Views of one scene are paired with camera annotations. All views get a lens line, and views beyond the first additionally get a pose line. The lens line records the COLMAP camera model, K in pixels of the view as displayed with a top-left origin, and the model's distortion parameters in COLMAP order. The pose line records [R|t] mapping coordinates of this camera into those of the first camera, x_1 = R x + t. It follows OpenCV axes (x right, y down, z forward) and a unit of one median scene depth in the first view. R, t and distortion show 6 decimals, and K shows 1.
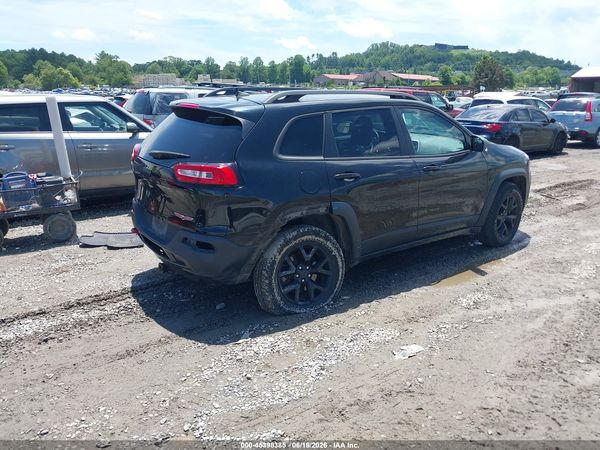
lens RADIAL K [[478.6, 0, 306.4], [0, 478.6, 224.6], [0, 0, 1]] dist [0.006770, 0.006583]
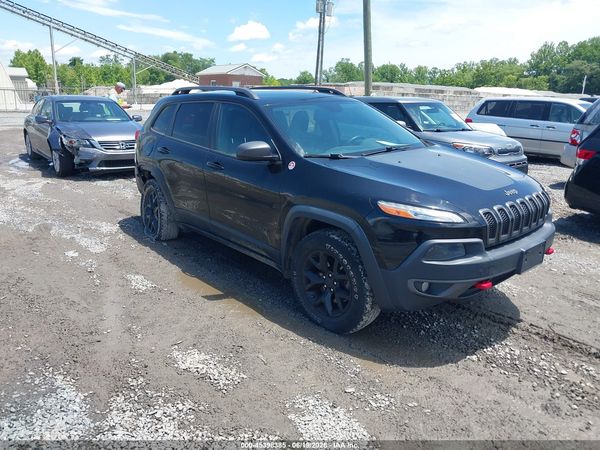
lens RADIAL K [[472.7, 0, 300.0], [0, 472.7, 225.0], [0, 0, 1]] dist [0.004304, -0.001810]
pose [[0.062234, 0.254508, -0.965066, 1.408570], [-0.275665, 0.933710, 0.228462, -0.309332], [0.959237, 0.251817, 0.128267, 1.242435]]
